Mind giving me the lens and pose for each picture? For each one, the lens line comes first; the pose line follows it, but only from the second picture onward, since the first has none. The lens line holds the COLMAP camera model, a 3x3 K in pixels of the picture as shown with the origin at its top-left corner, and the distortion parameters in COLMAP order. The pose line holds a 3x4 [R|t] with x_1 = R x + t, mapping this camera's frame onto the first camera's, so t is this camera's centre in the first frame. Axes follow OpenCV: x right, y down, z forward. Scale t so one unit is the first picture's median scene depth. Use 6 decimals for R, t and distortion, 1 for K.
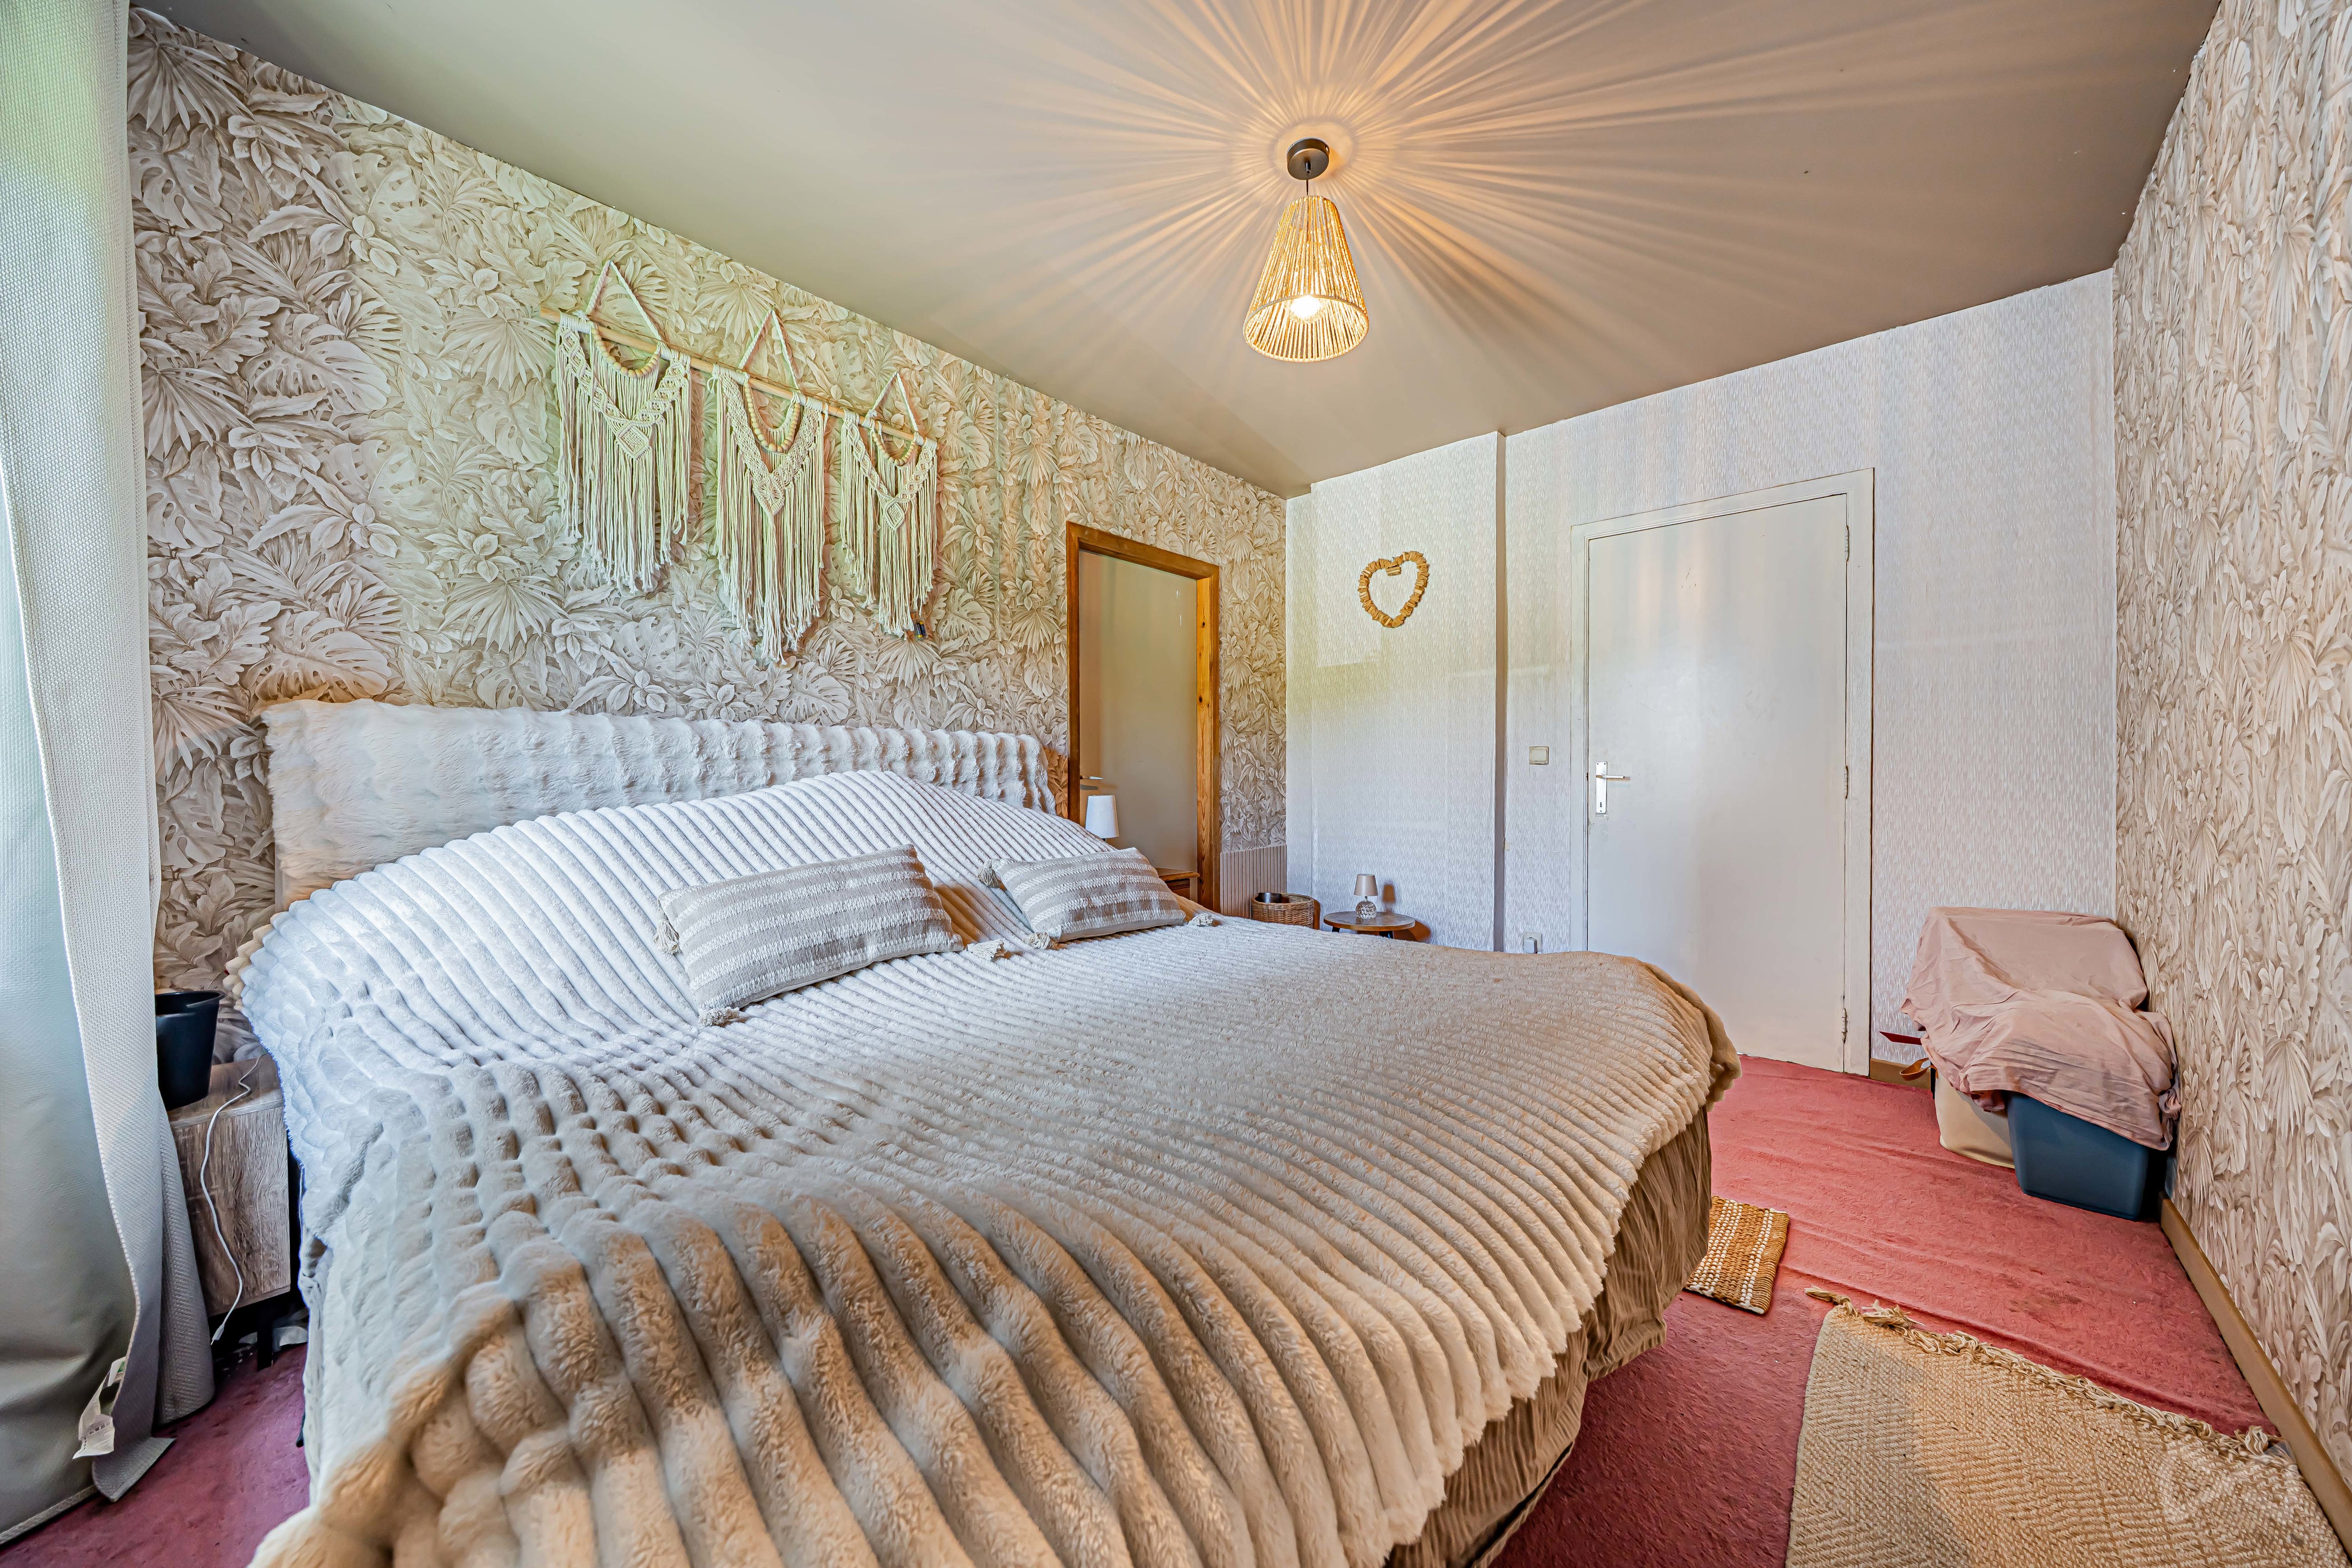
lens RADIAL K [[803.5, 0, 1181.1], [0, 803.5, 784.4], [0, 0, 1]] dist [-0.005067, -0.000059]
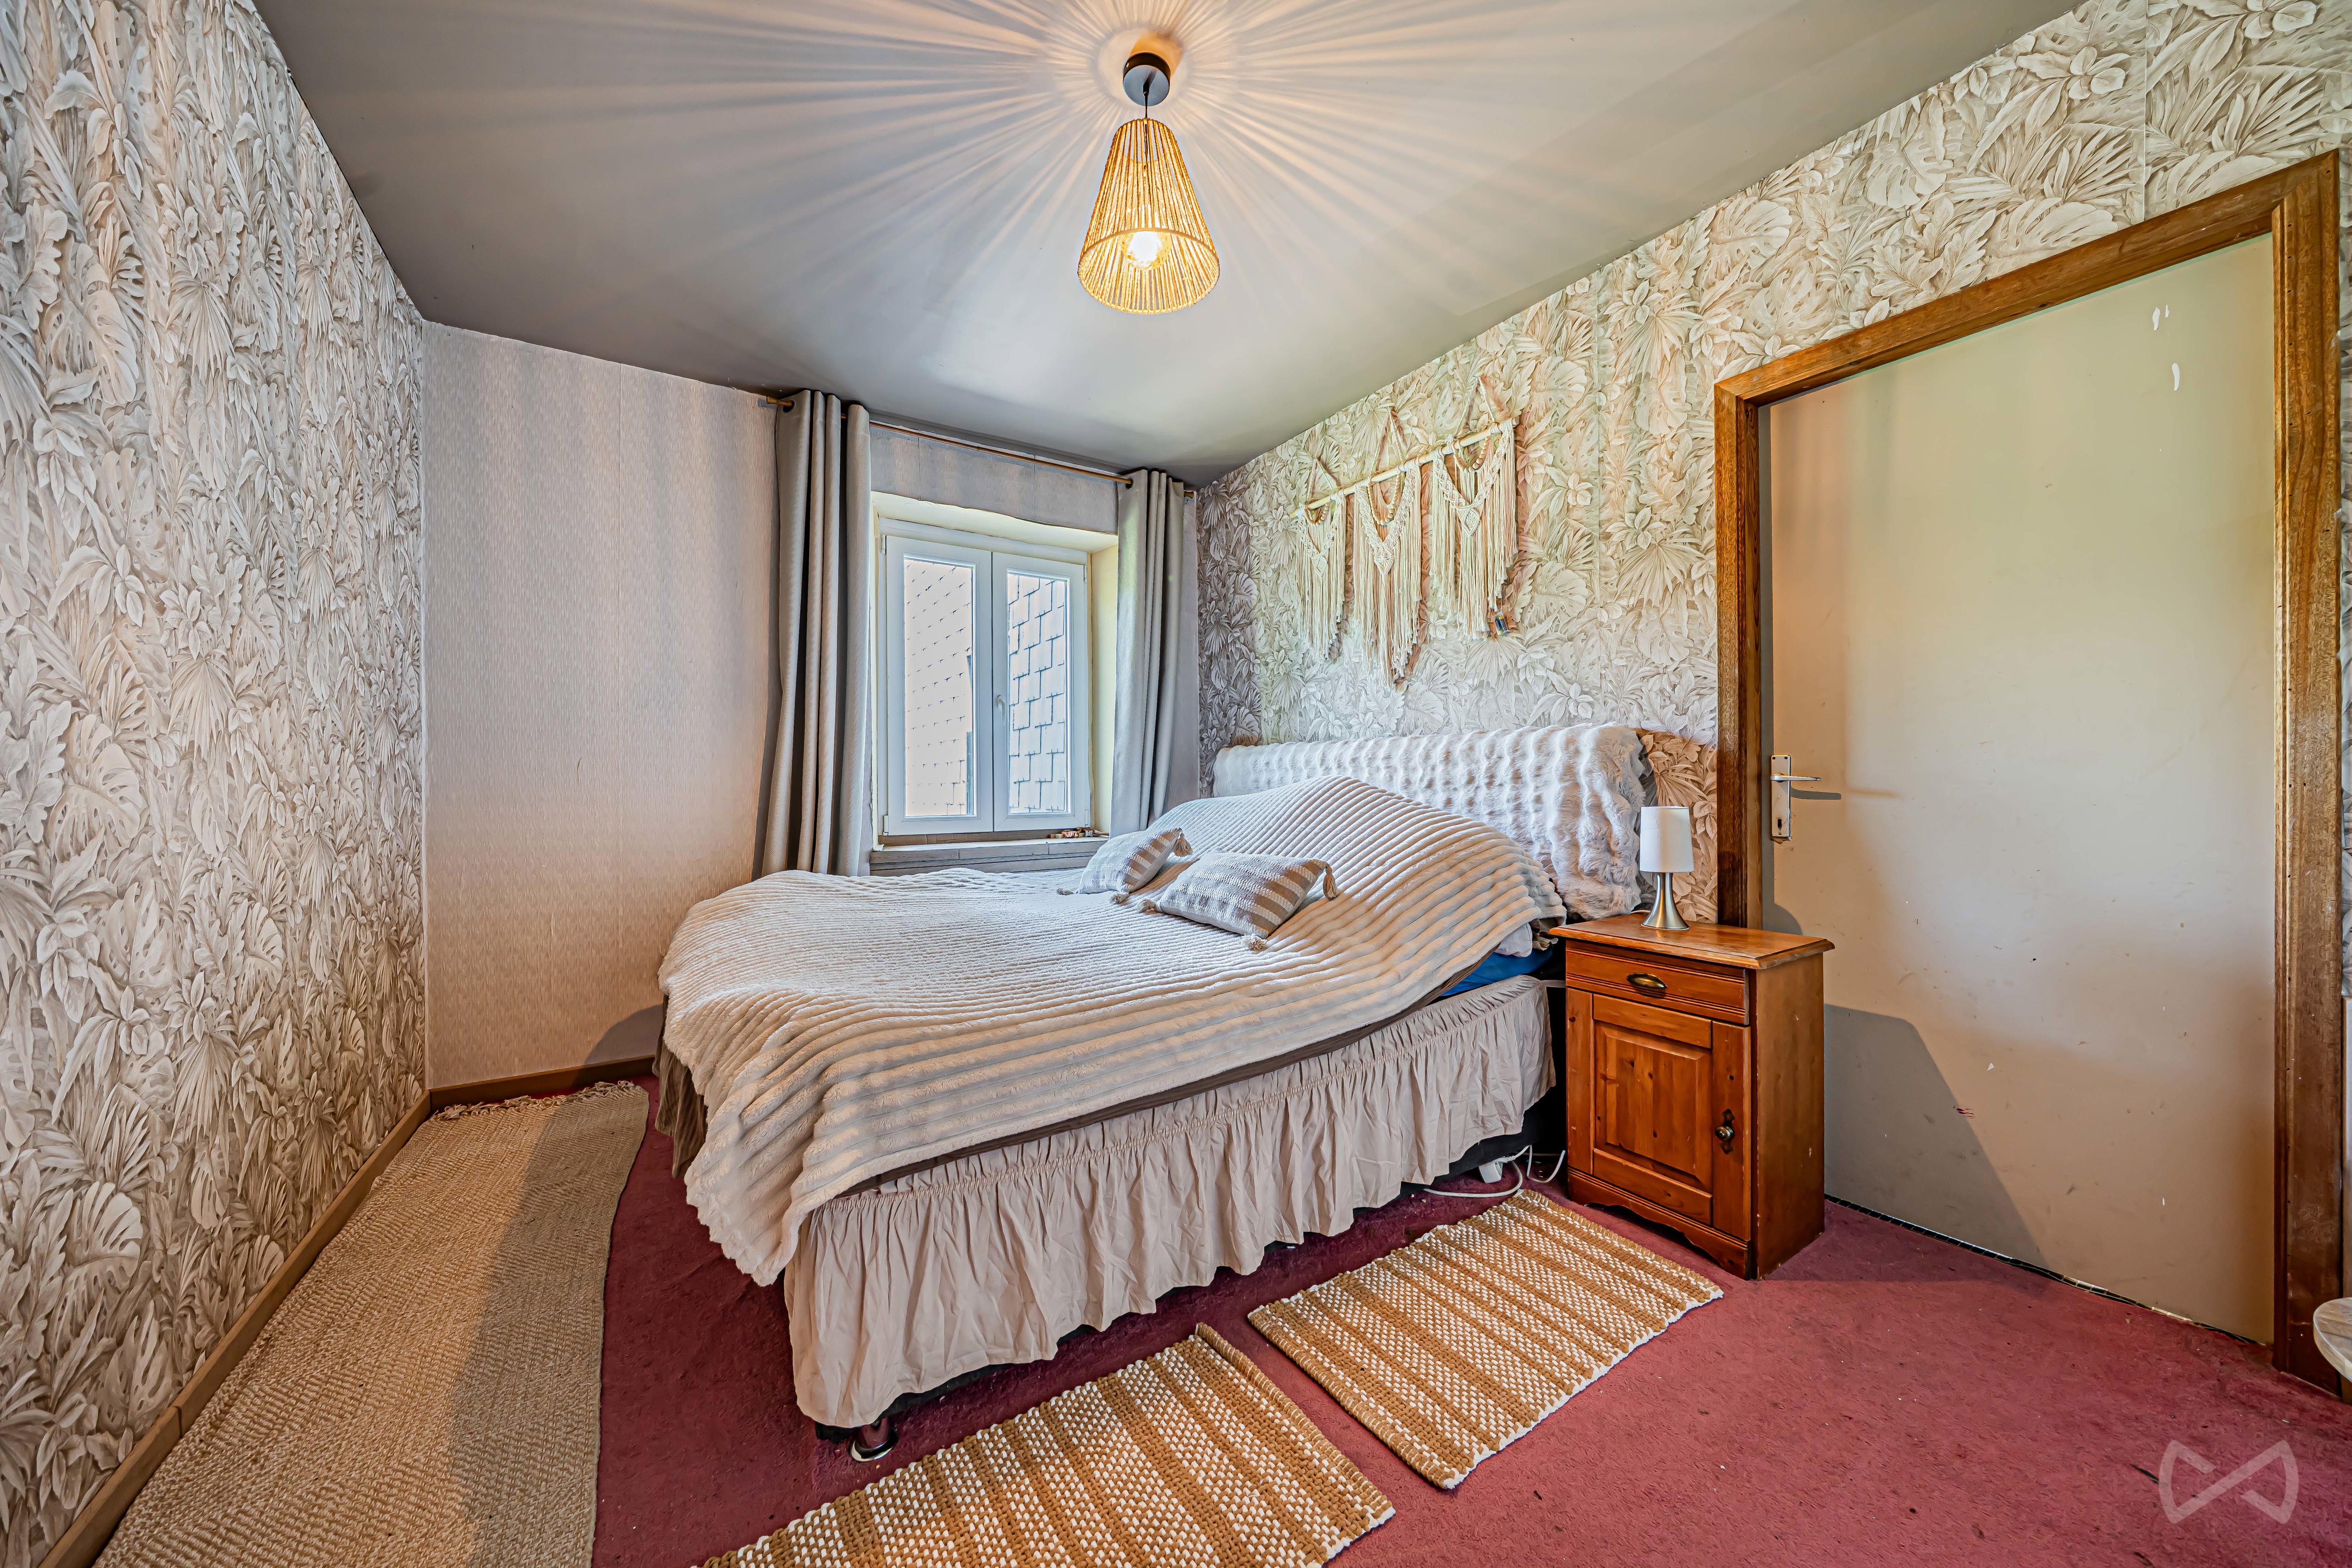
lens RADIAL K [[803.6, 0, 1184.4], [0, 803.6, 784.4], [0, 0, 1]] dist [-0.005067, -0.000059]
pose [[-0.241372, 0.002194, -0.970430, 0.671370], [-0.001677, 0.999995, 0.002678, -0.004692], [0.970431, 0.002274, -0.241367, 0.836681]]
